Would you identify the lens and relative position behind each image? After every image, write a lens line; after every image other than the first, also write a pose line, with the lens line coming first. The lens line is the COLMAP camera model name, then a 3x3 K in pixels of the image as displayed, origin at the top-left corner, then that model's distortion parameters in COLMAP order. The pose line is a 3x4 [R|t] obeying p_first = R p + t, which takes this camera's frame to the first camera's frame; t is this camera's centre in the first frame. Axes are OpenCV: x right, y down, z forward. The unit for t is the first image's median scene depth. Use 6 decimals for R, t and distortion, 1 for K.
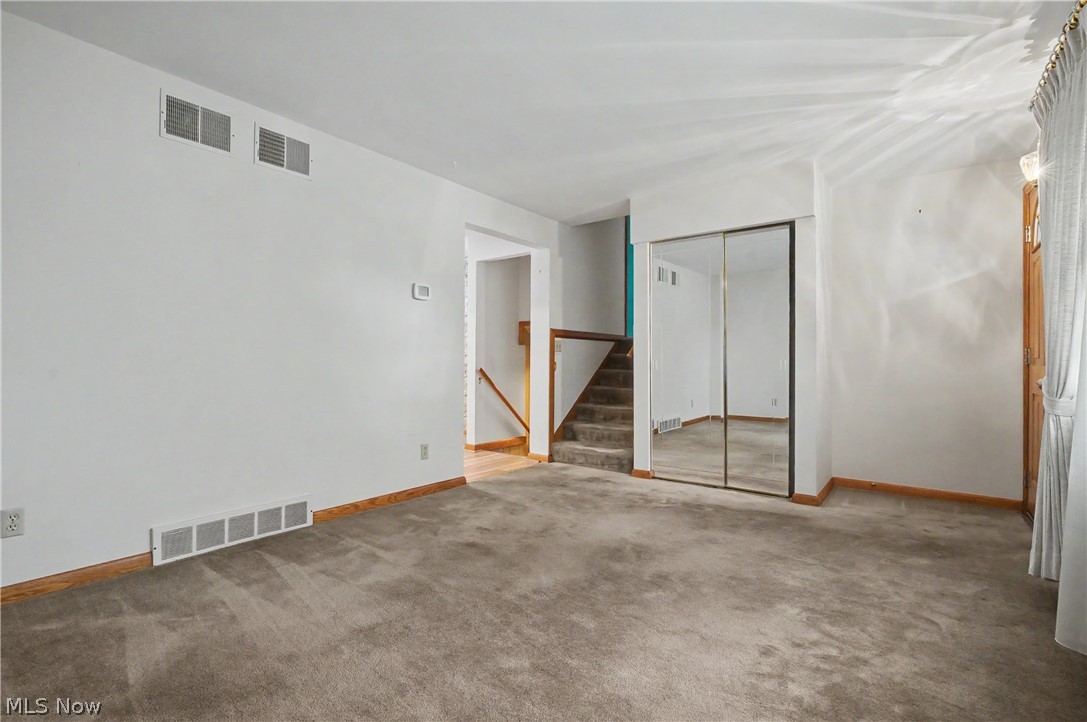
lens RADIAL K [[527.9, 0, 542.2], [0, 527.9, 358.7], [0, 0, 1]] dist [0.003440, 0.000811]
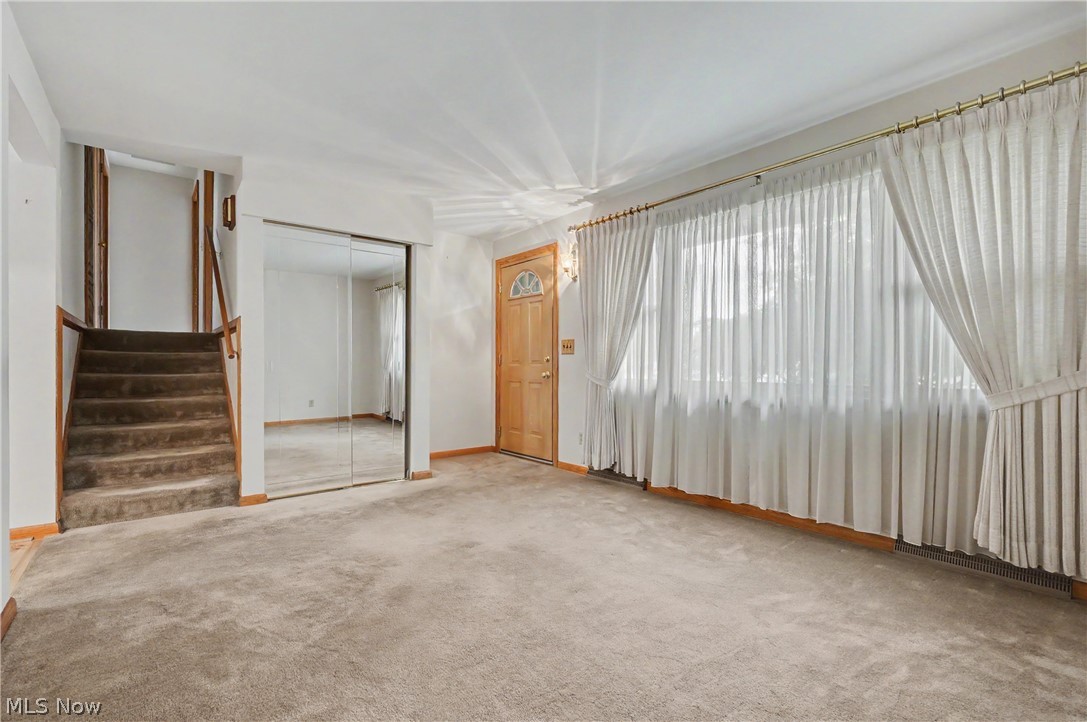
lens RADIAL K [[493.9, 0, 542.2], [0, 493.9, 367.7], [0, 0, 1]] dist [-0.012357, 0.002214]
pose [[0.203606, -0.011525, 0.978985, -0.588032], [-0.008244, 0.999875, 0.013485, -0.001003], [-0.979018, -0.010816, 0.203486, 0.513907]]
